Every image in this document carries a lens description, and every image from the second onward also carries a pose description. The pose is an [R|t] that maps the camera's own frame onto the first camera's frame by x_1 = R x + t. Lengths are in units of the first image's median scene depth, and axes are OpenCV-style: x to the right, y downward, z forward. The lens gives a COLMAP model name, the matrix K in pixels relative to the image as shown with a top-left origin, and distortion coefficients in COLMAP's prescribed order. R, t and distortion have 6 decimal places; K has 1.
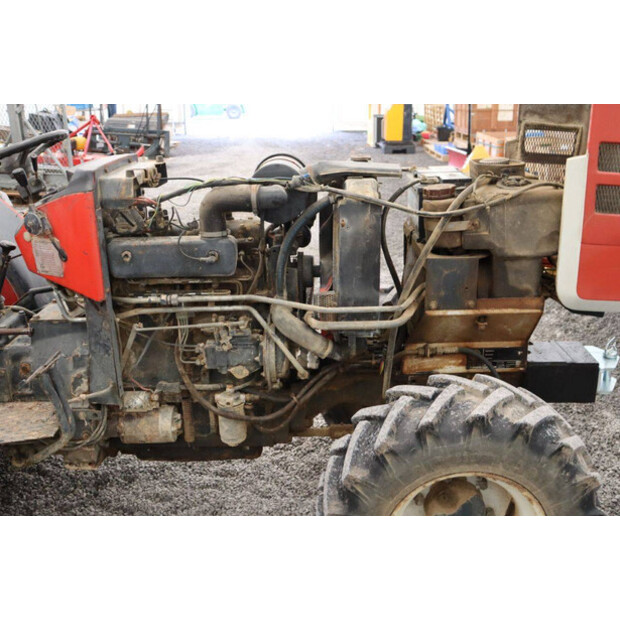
lens RADIAL K [[707.3, 0, 310.3], [0, 707.3, 311.0], [0, 0, 1]] dist [0.000655, 0.000000]
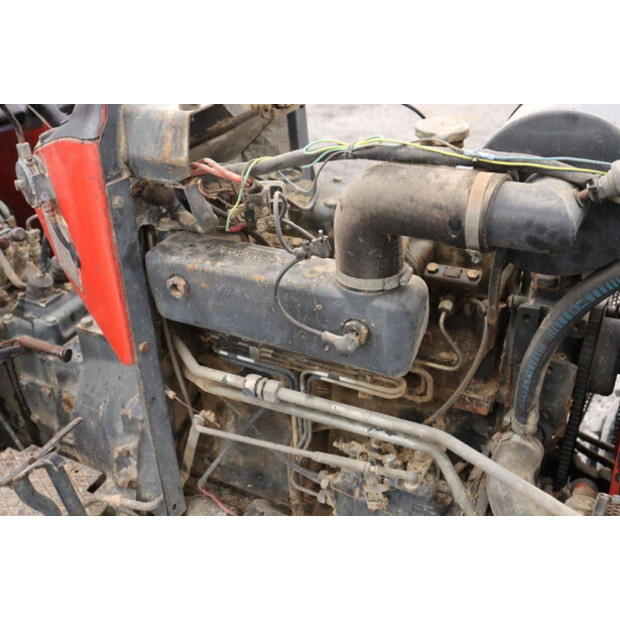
lens RADIAL K [[690.9, 0, 309.3], [0, 690.9, 308.9], [0, 0, 1]] dist [-0.063707, 0.000000]
pose [[0.901849, 0.212781, -0.376022, -0.018283], [-0.119112, 0.959038, 0.257019, -0.188978], [0.415308, -0.187003, 0.890252, 0.656267]]
